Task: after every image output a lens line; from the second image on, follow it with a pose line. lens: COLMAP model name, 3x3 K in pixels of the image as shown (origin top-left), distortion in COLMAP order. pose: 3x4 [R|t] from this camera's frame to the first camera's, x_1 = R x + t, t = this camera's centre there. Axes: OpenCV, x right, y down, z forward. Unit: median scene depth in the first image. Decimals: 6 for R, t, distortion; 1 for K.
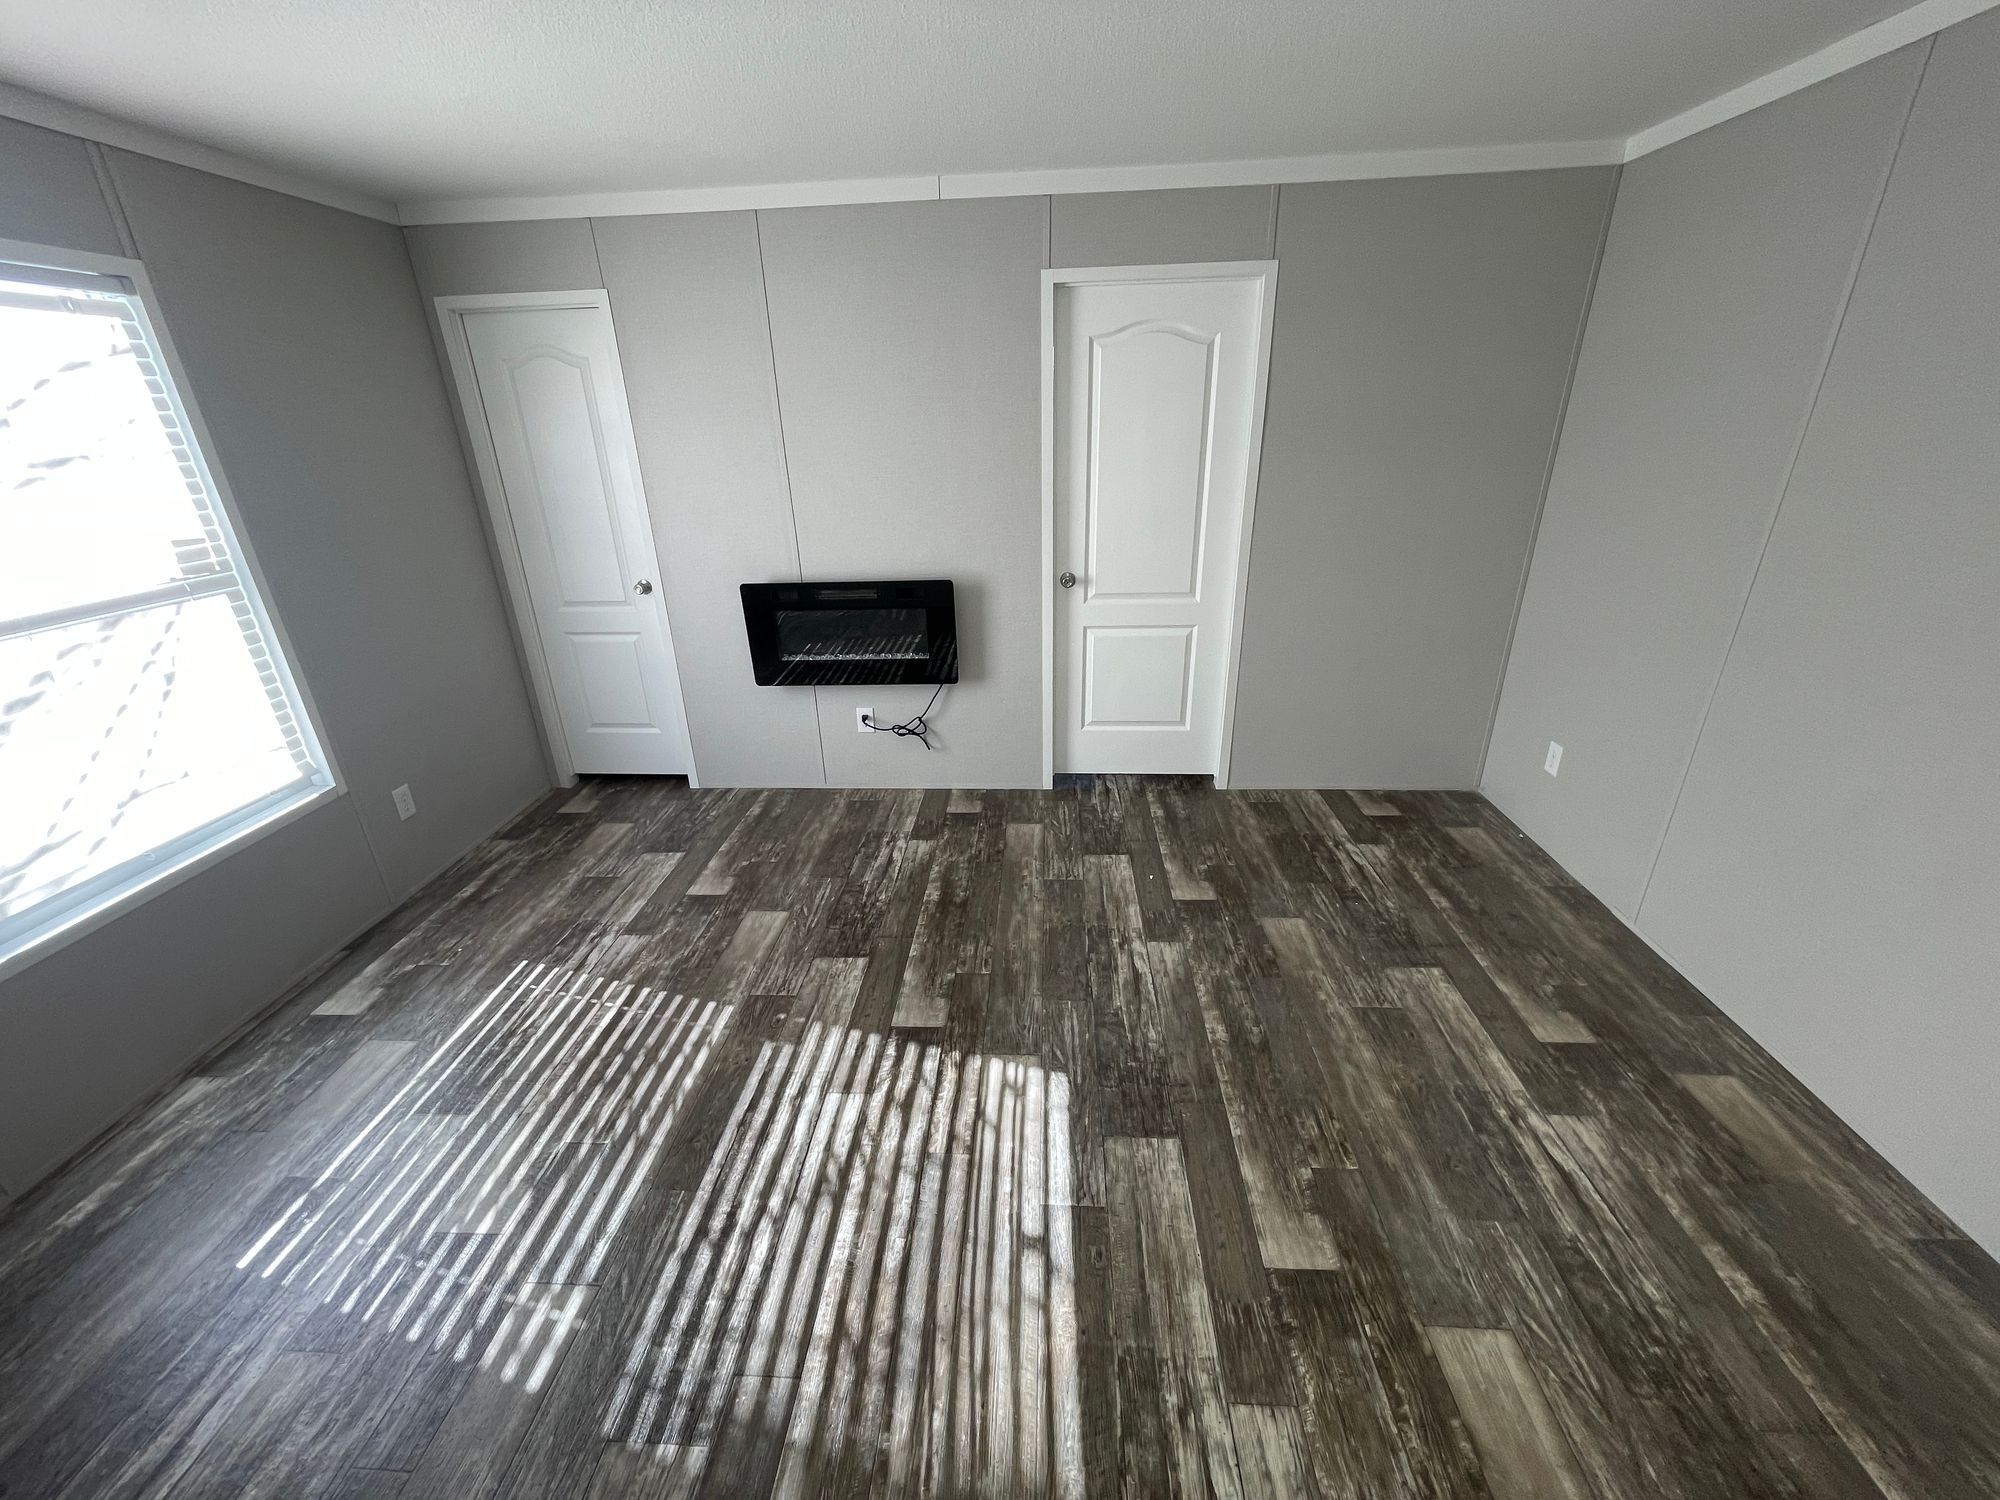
lens RADIAL K [[806.1, 0, 995.9], [0, 806.1, 747.2], [0, 0, 1]] dist [0.010490, 0.000398]
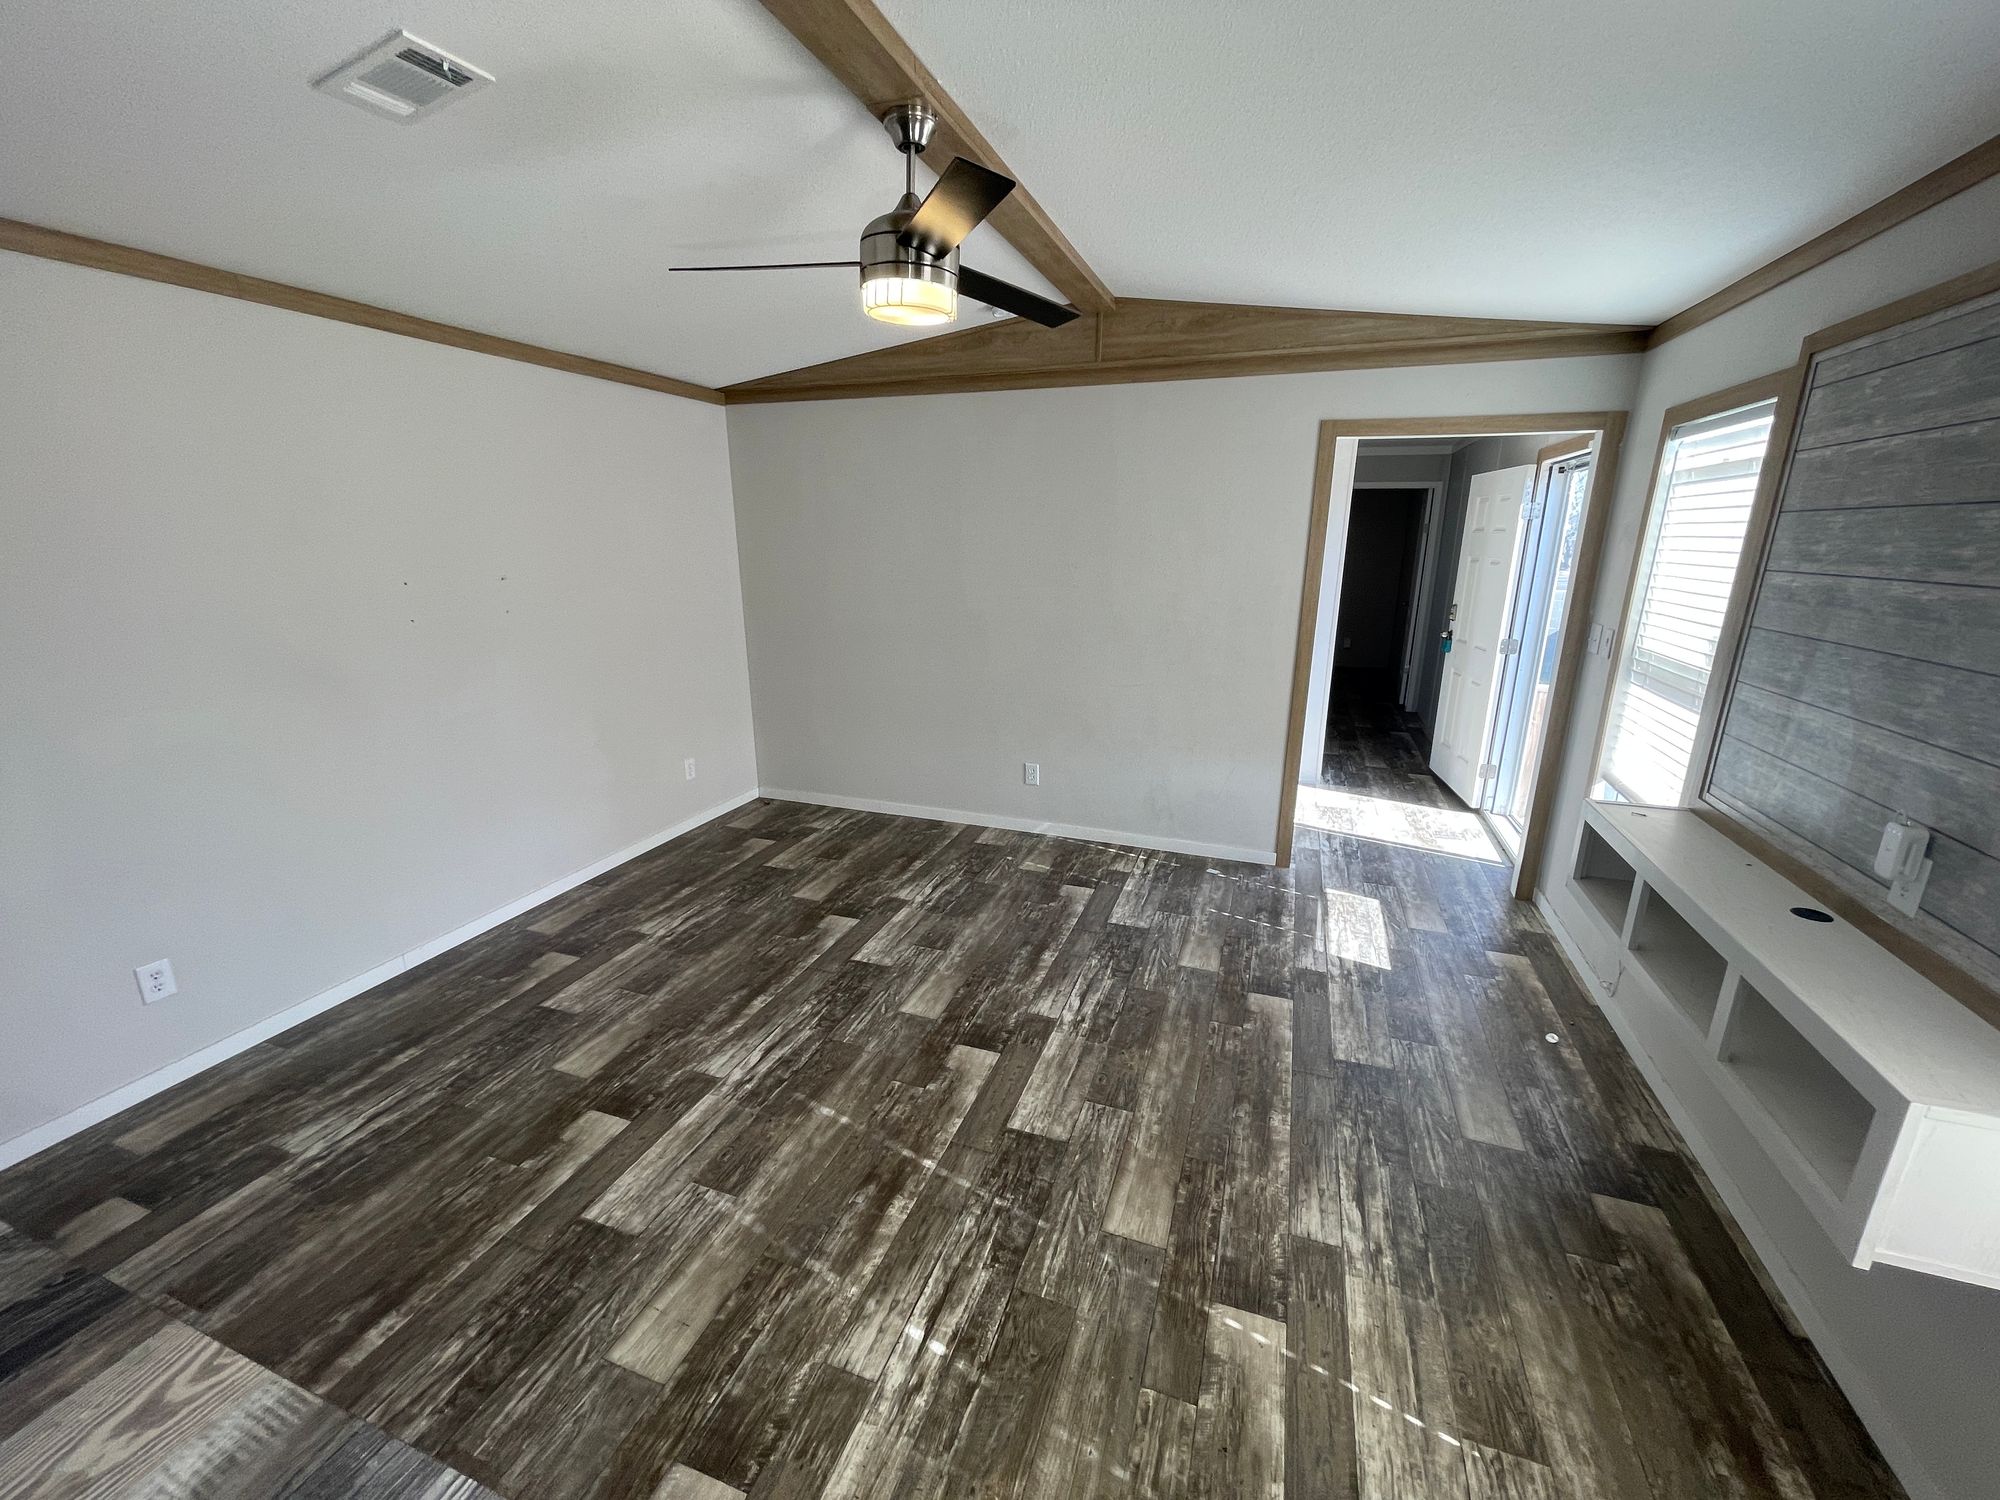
lens RADIAL K [[806.1, 0, 1001.0], [0, 806.1, 751.9], [0, 0, 1]] dist [0.010490, 0.000398]
pose [[-0.958900, -0.060423, 0.277238, 0.343590], [0.126002, 0.784766, 0.606849, -0.673260], [-0.254235, 0.616840, -0.744898, 1.512970]]
